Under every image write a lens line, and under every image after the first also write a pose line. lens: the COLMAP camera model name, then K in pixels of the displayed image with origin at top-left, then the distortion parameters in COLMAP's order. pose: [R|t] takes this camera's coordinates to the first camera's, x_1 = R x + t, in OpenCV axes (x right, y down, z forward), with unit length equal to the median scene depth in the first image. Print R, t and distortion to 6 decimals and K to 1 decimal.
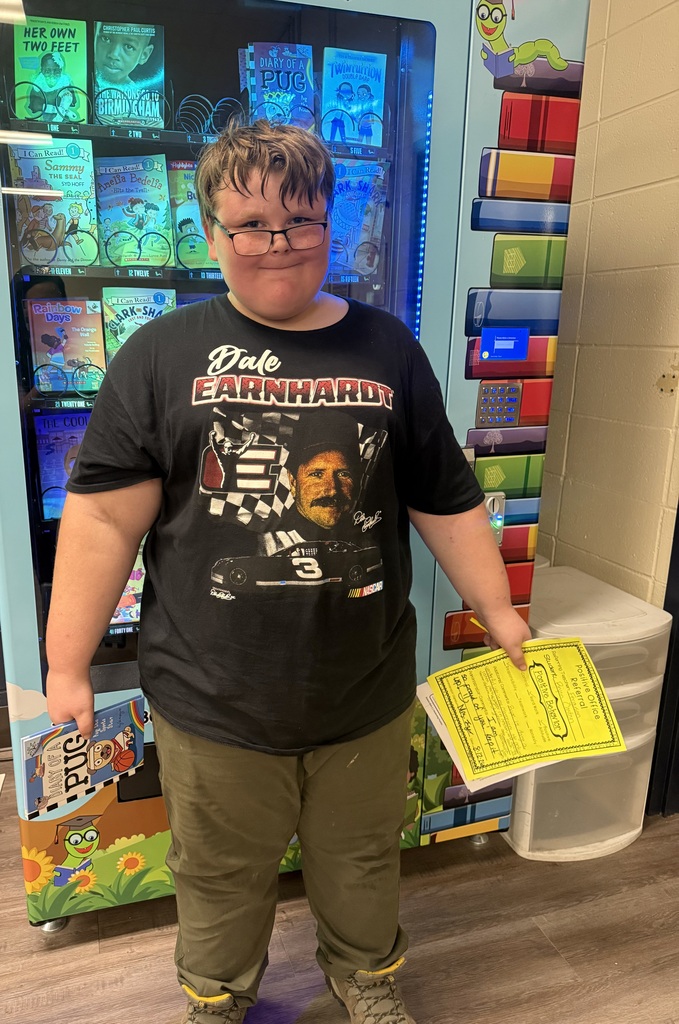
lens RADIAL K [[715.6, 0, 298.5], [0, 715.6, 512.1], [0, 0, 1]] dist [0.007240, -0.002761]
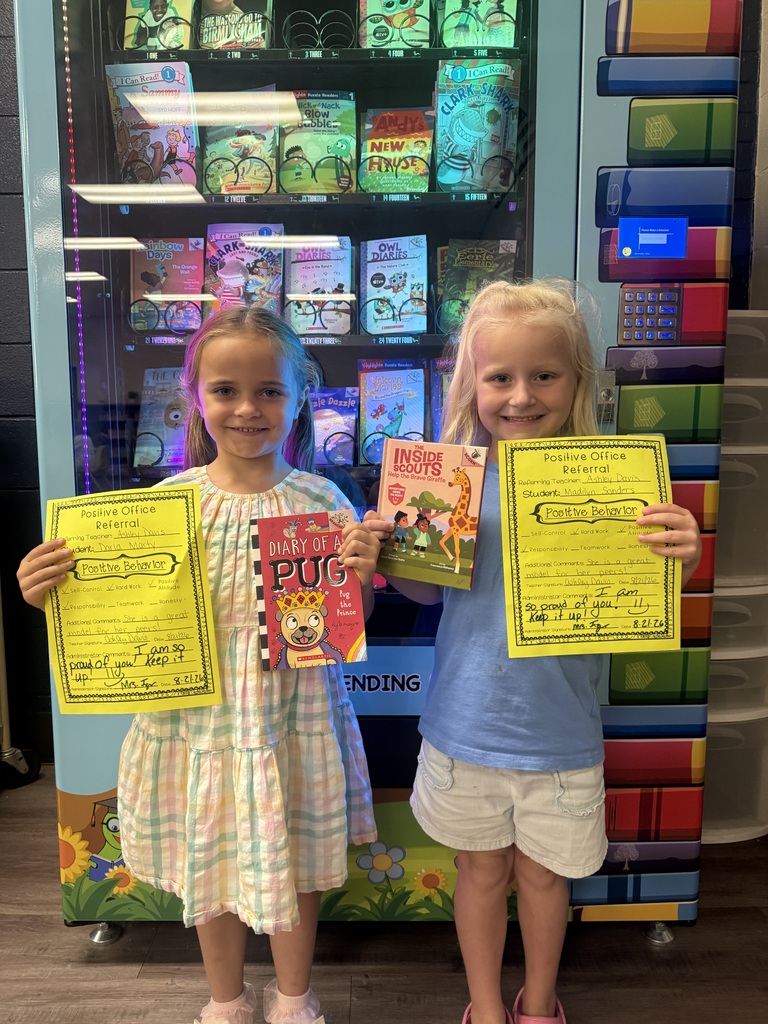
lens RADIAL K [[729.6, 0, 386.5], [0, 729.6, 515.2], [0, 0, 1]] dist [-0.007565, 0.004662]
pose [[0.960893, 0.016175, -0.276446, 0.231862], [-0.054727, 0.989695, -0.132317, 0.185869], [0.271457, 0.142272, 0.951877, 0.206446]]
